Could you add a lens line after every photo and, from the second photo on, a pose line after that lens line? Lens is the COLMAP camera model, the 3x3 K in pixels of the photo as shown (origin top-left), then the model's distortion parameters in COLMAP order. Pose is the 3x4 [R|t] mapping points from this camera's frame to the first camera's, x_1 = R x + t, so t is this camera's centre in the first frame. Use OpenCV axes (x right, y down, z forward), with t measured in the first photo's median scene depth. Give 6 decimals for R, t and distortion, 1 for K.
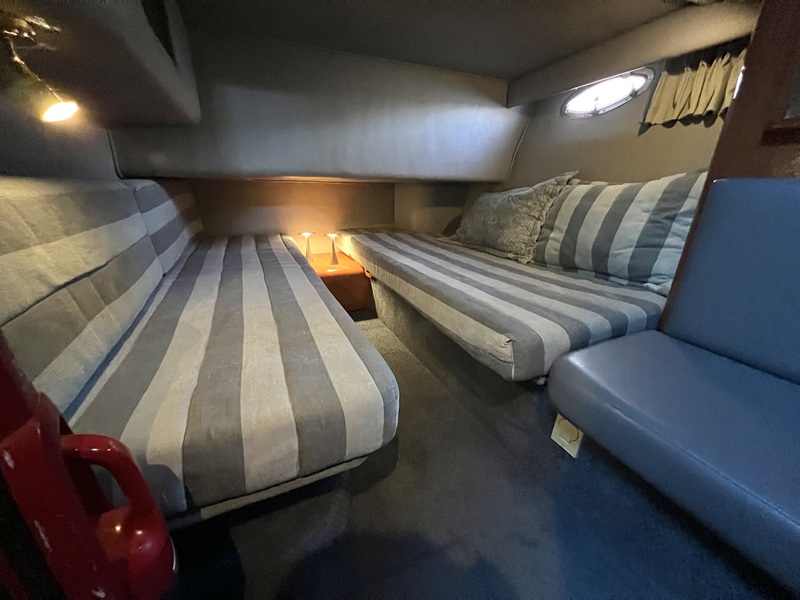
lens RADIAL K [[320.4, 0, 399.6], [0, 320.4, 299.1], [0, 0, 1]] dist [-0.003115, 0.001076]
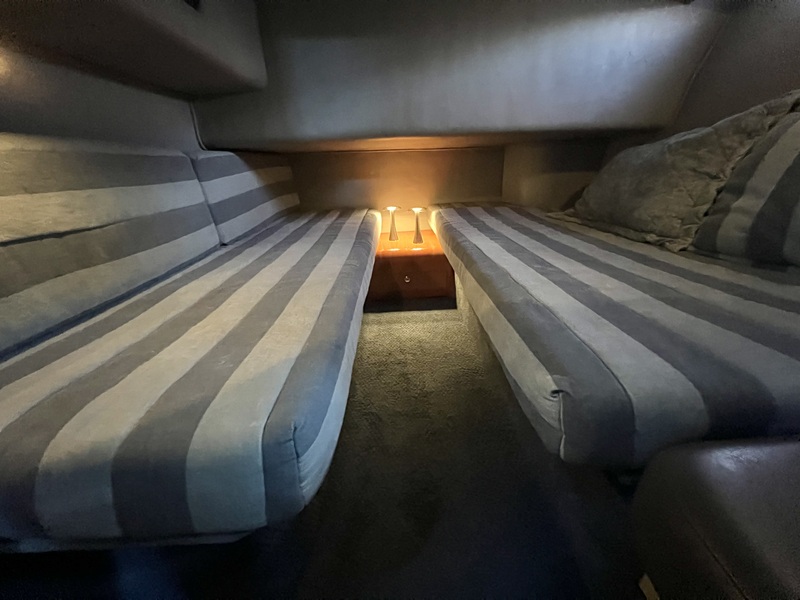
lens RADIAL K [[320.4, 0, 400.5], [0, 320.4, 299.8], [0, 0, 1]] dist [-0.003115, 0.001076]
pose [[0.917337, 0.106326, -0.383649, 0.147527], [-0.084747, 0.993742, 0.072770, -0.017009], [0.388986, -0.034241, 0.920607, 0.213654]]
